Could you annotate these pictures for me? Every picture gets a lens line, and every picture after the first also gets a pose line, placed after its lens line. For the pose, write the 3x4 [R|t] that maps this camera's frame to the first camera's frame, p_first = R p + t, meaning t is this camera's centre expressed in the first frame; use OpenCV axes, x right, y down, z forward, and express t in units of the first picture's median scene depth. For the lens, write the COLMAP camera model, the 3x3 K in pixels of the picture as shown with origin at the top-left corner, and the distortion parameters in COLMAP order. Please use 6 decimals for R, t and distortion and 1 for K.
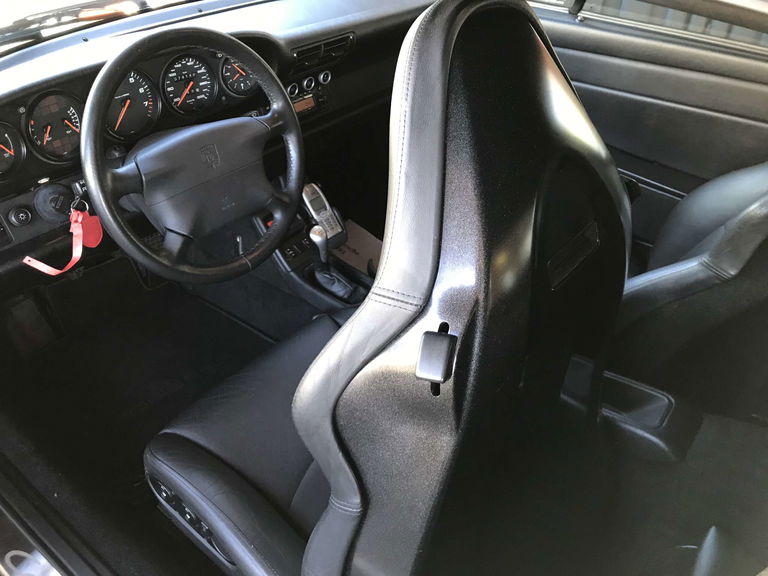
lens RADIAL K [[648.9, 0, 384.0], [0, 648.9, 288.0], [0, 0, 1]] dist [-0.001119, 0.082922]
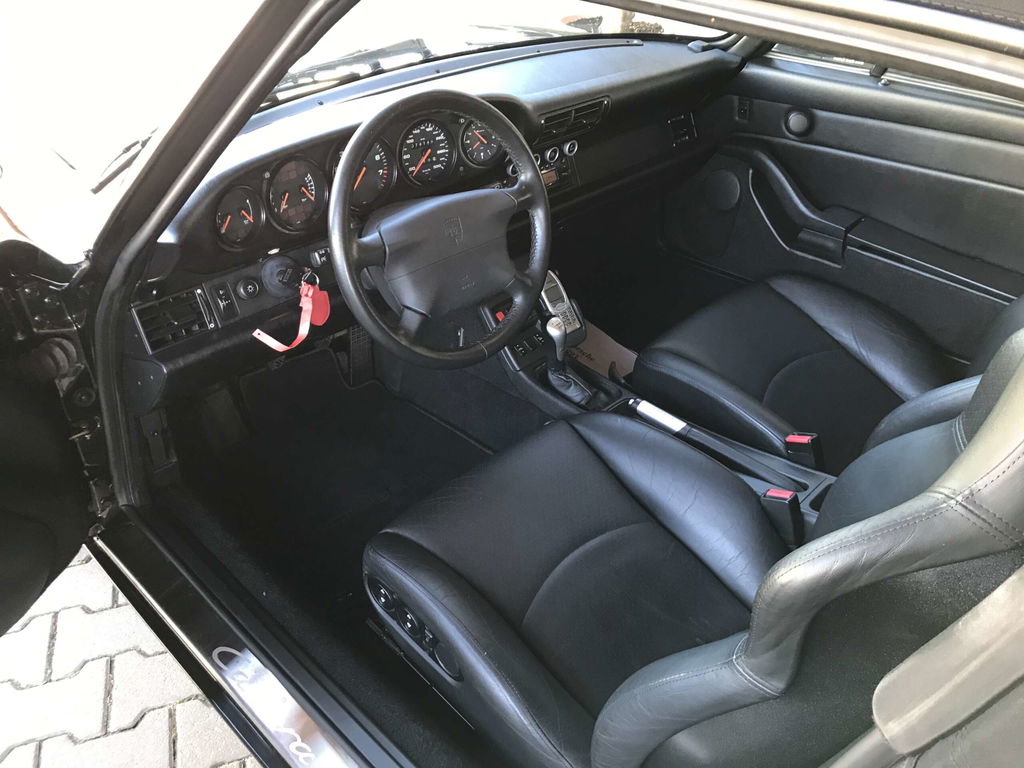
lens RADIAL K [[850.7, 0, 512.0], [0, 850.7, 384.0], [0, 0, 1]] dist [0.056359, -0.009650]
pose [[0.993334, 0.046992, -0.105260, -0.043866], [-0.052292, 0.997470, -0.048168, 0.059084], [0.102730, 0.053351, 0.993277, -0.148636]]
